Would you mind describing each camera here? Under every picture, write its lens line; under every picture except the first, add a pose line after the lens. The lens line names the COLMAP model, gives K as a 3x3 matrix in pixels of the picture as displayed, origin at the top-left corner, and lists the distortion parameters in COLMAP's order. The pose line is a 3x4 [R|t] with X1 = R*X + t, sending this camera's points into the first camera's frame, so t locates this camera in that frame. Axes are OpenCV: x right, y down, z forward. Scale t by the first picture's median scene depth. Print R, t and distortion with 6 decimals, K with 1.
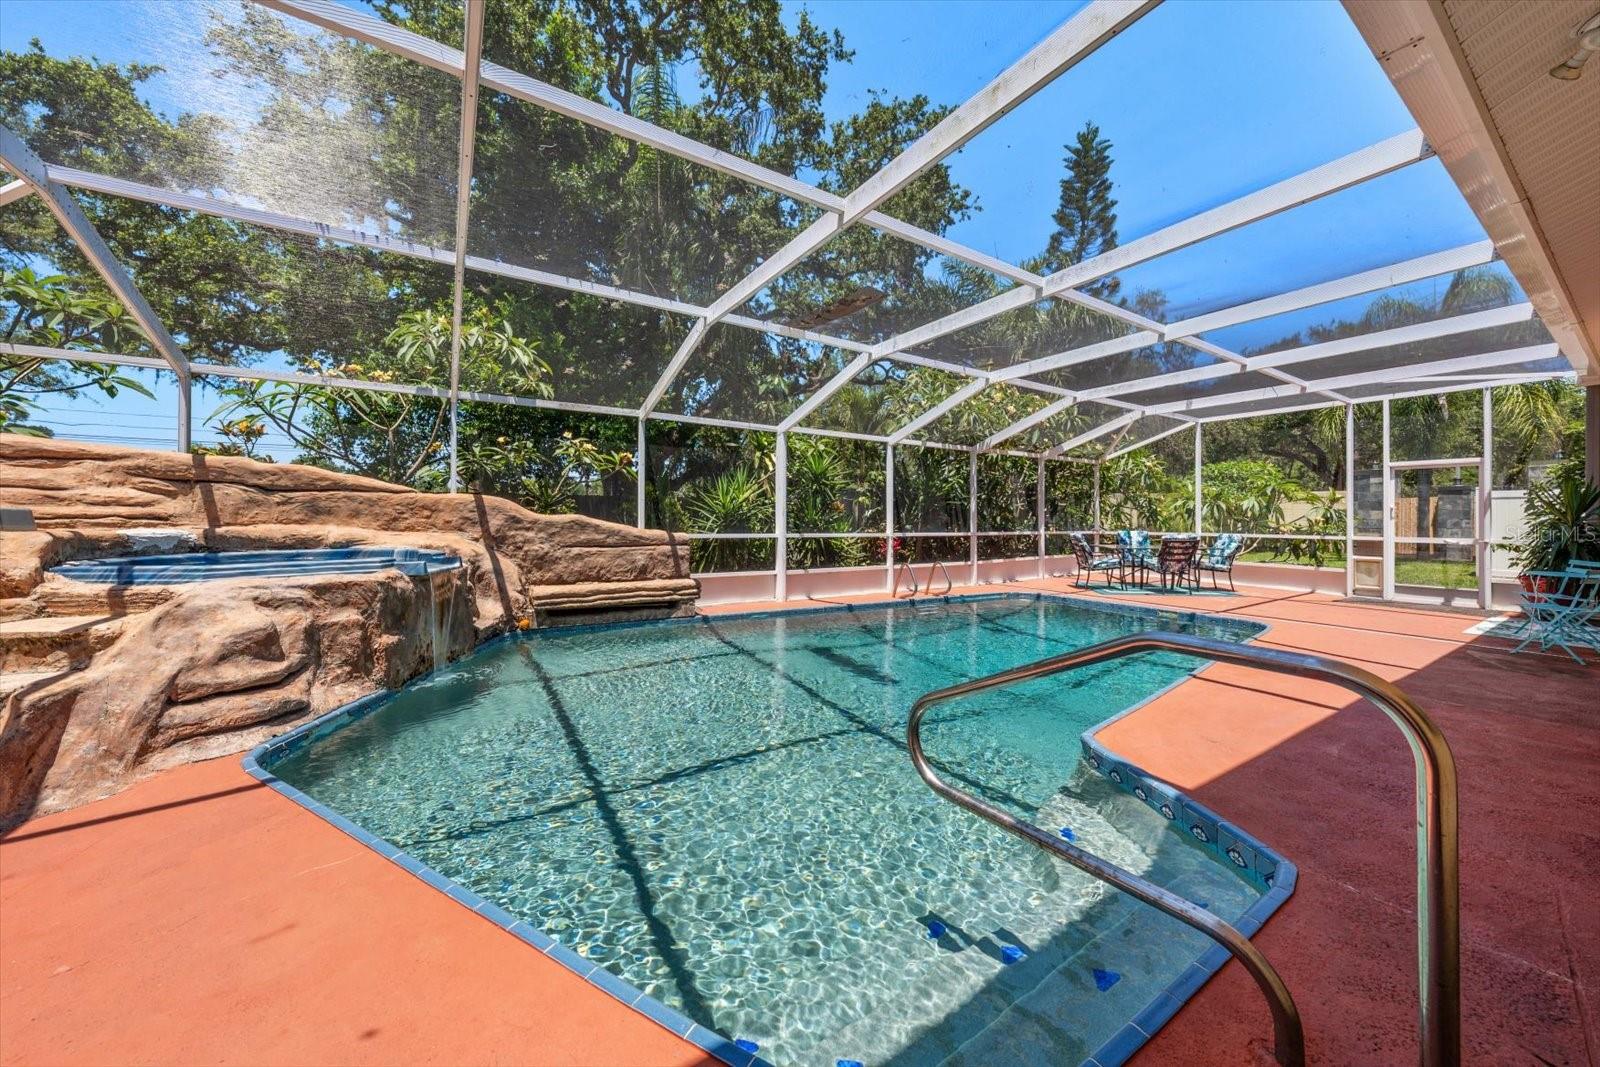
lens RADIAL K [[553.1, 0, 797.0], [0, 553.1, 518.1], [0, 0, 1]] dist [-0.001411, 0.000100]
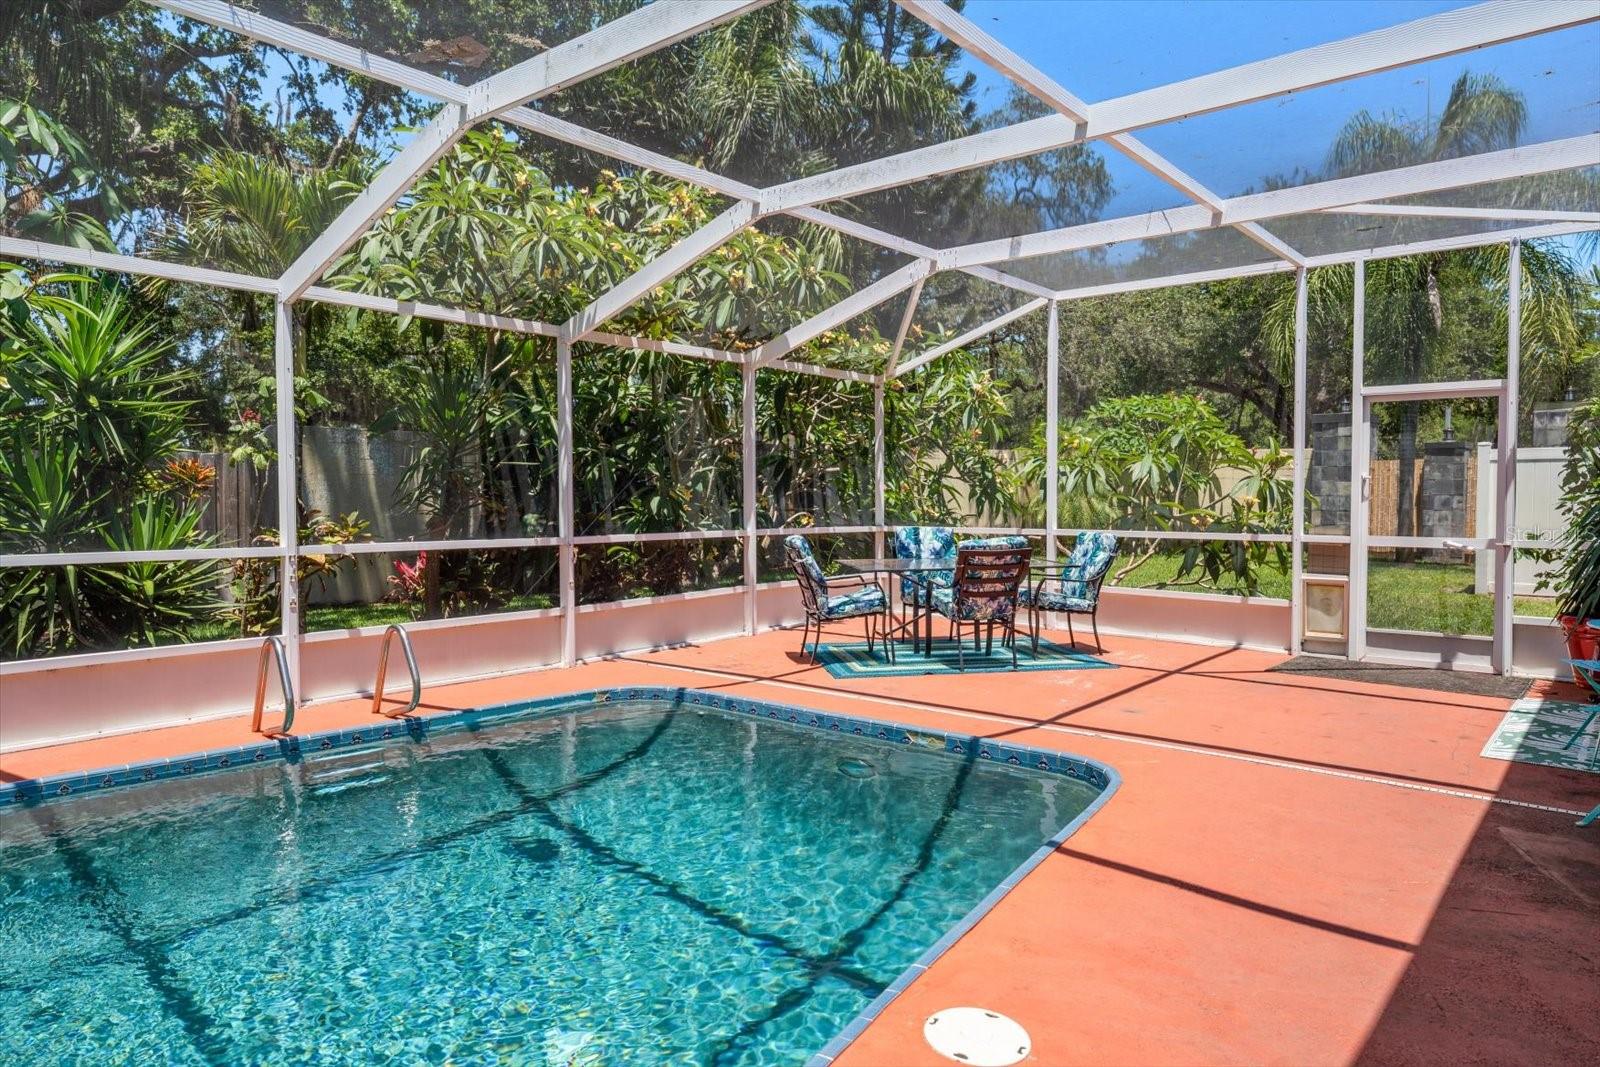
lens RADIAL K [[1018.3, 0, 800.0], [0, 1018.3, 533.5], [0, 0, 1]] dist [0.003938, -0.001459]
pose [[0.950463, -0.015930, 0.310431, 0.286752], [0.003897, 0.999218, 0.039344, -0.006319], [-0.310815, -0.036186, 0.949781, 0.264428]]
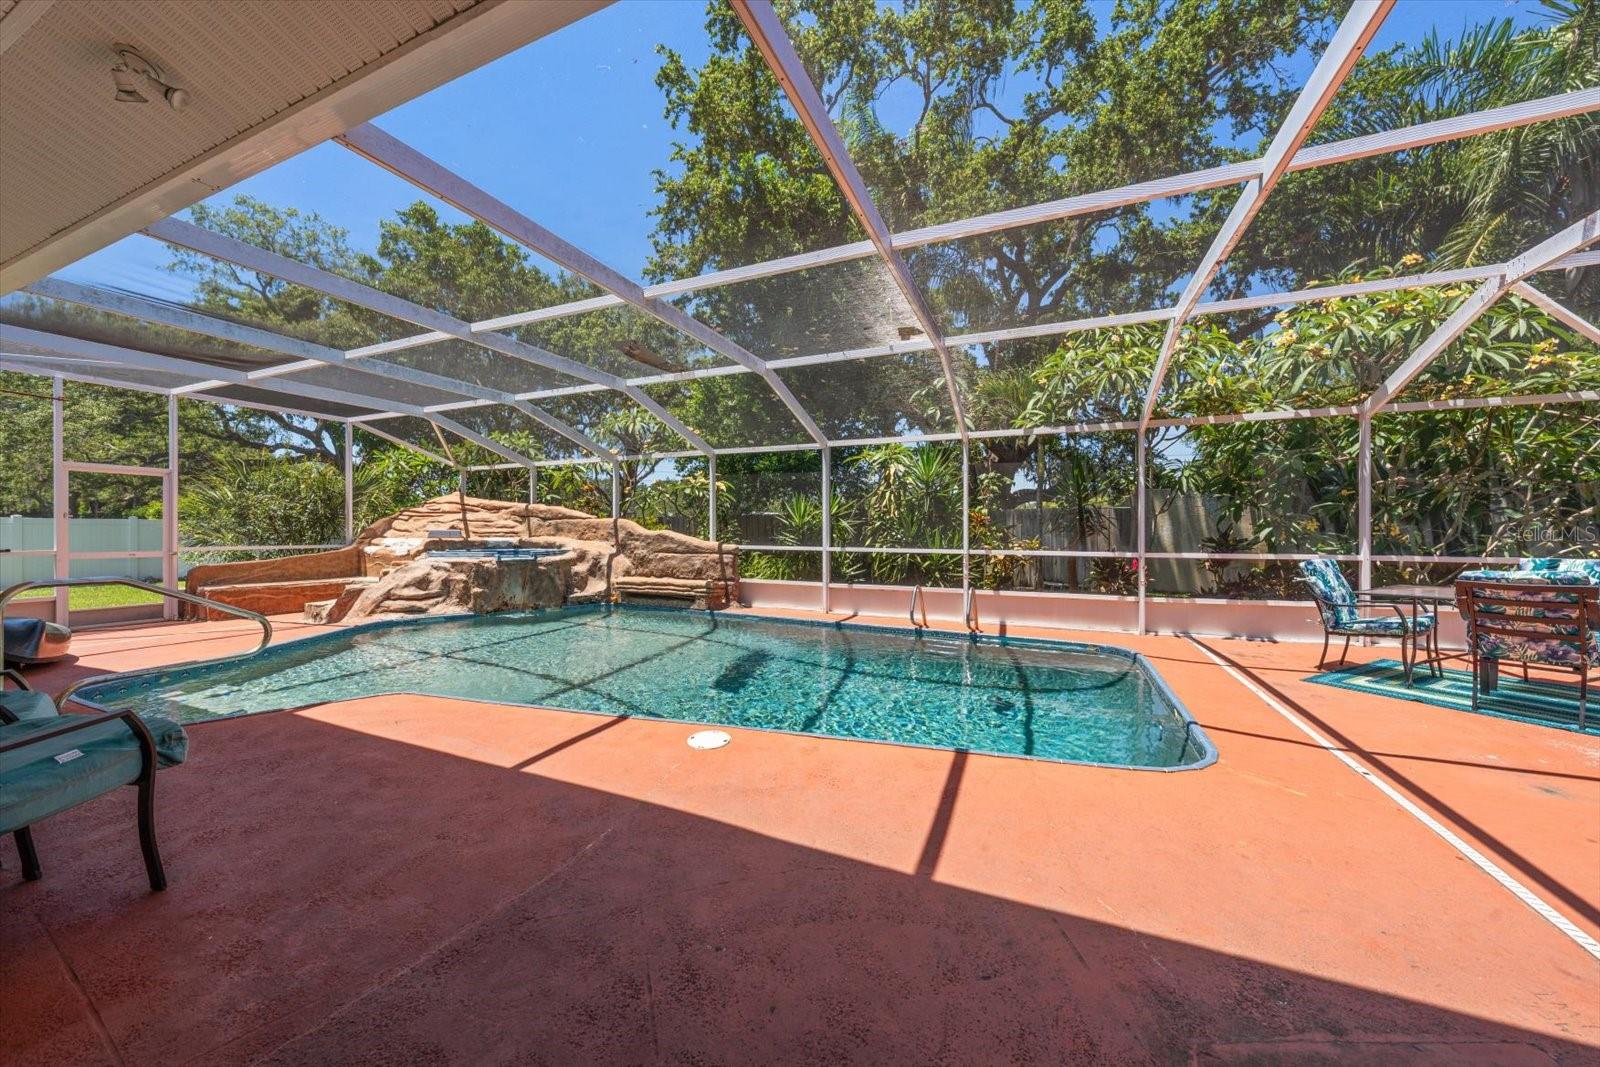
lens RADIAL K [[556.7, 0, 799.8], [0, 556.7, 534.4], [0, 0, 1]] dist [-0.000124, 0.000096]
pose [[0.565623, 0.000296, -0.824664, 0.728437], [0.003182, 0.999992, 0.002542, 0.001493], [0.824658, -0.004062, 0.565617, 0.341307]]
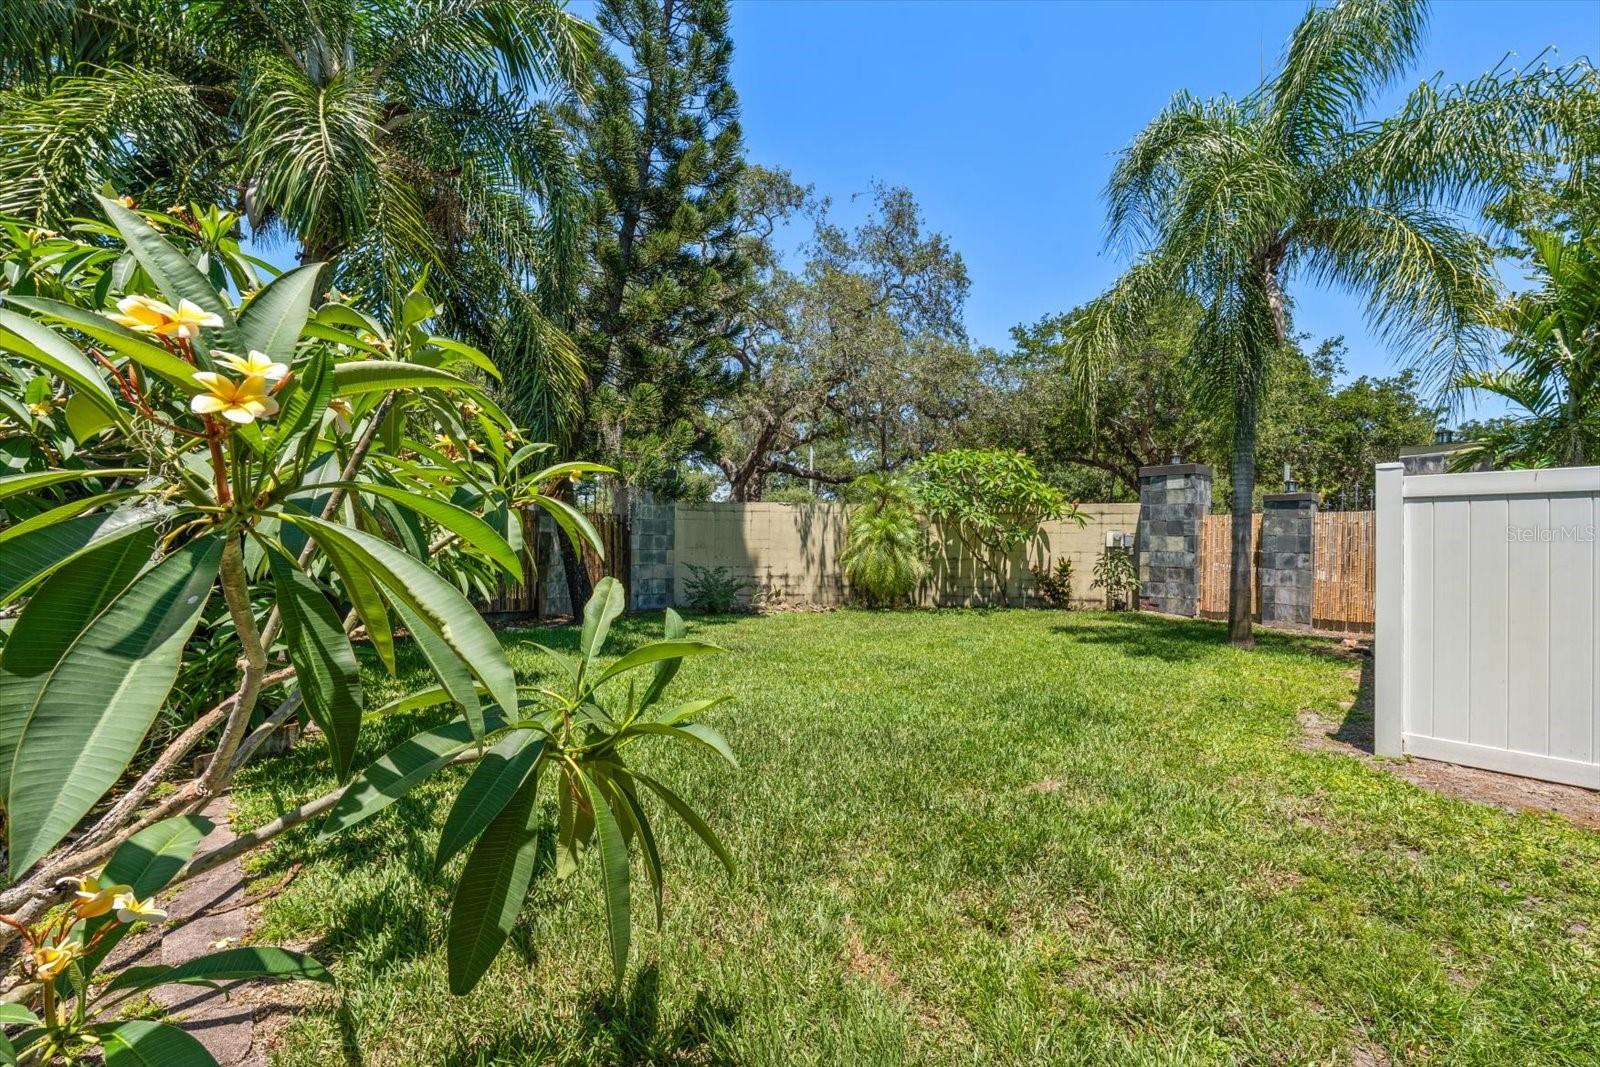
lens RADIAL K [[603.5, 0, 803.8], [0, 603.5, 539.1], [0, 0, 1]] dist [-0.000066, 0.000010]
pose [[0.976588, 0.004414, 0.215075, 1.166120], [-0.004338, 0.999990, -0.000826, -0.019220], [-0.215077, -0.000126, 0.976597, 1.019810]]
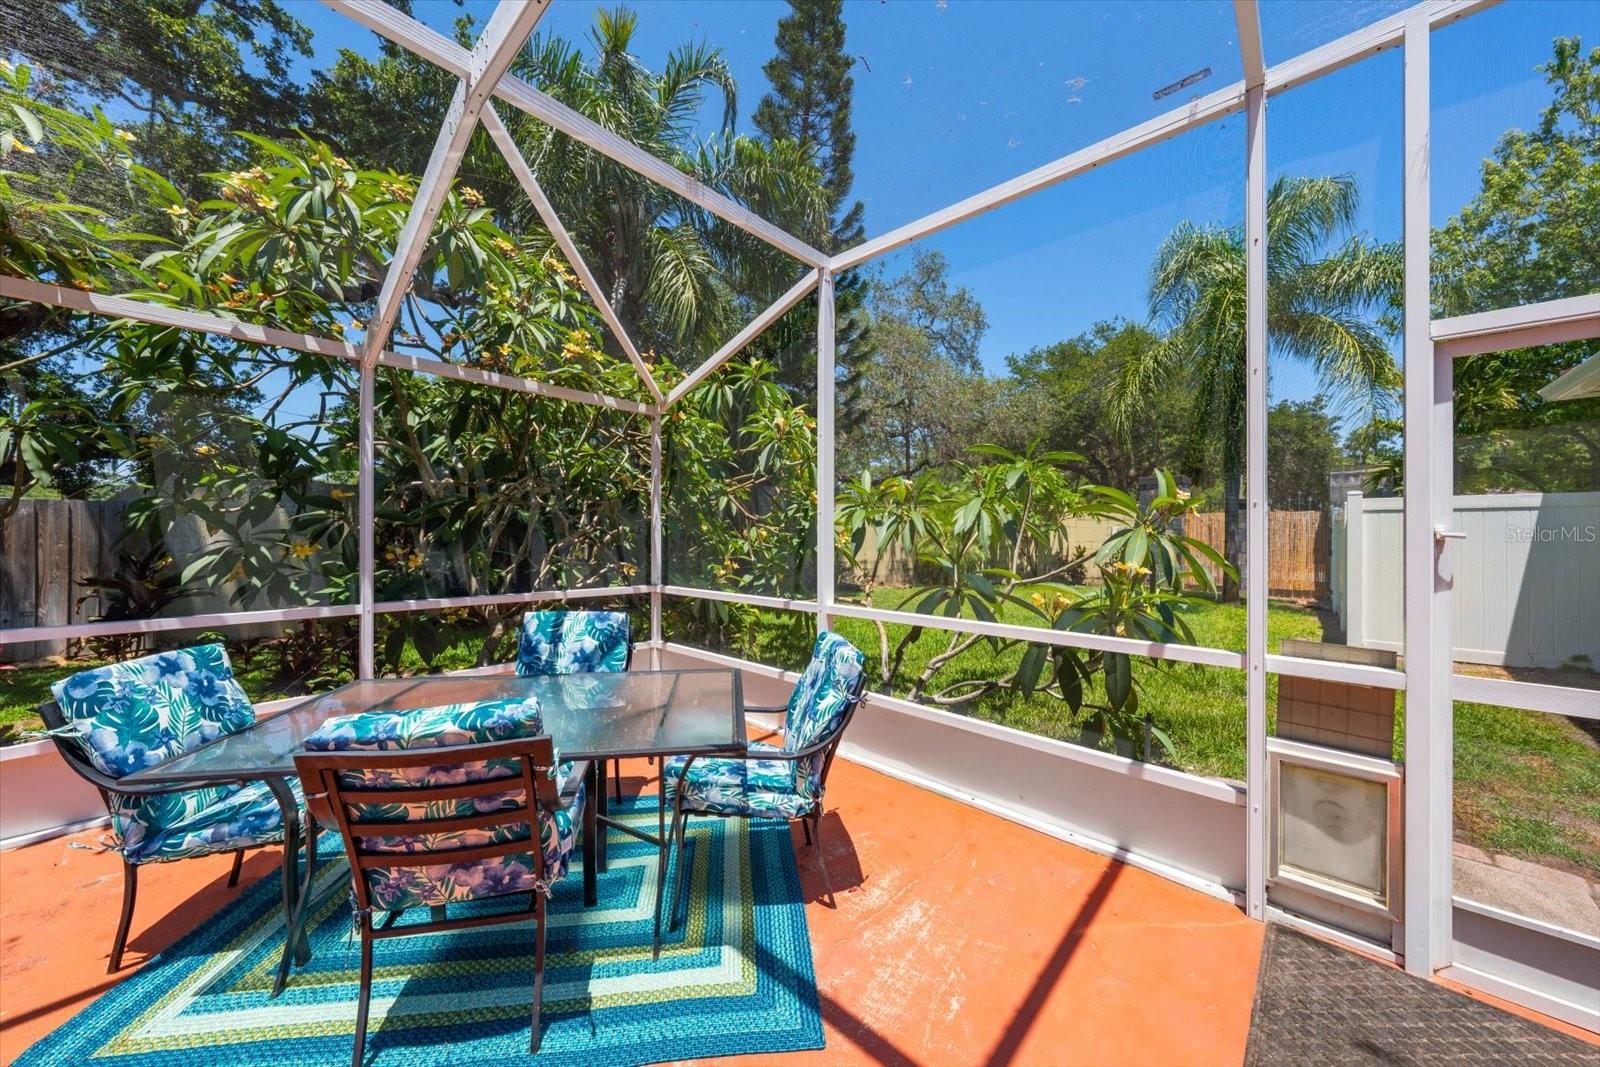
lens RADIAL K [[556.7, 0, 799.8], [0, 556.7, 534.4], [0, 0, 1]] dist [-0.000124, 0.000096]
pose [[0.965268, -0.000351, 0.261260, 0.750653], [-0.000251, 0.999997, 0.002269, -0.018902], [-0.261260, -0.002256, 0.965266, 0.821229]]
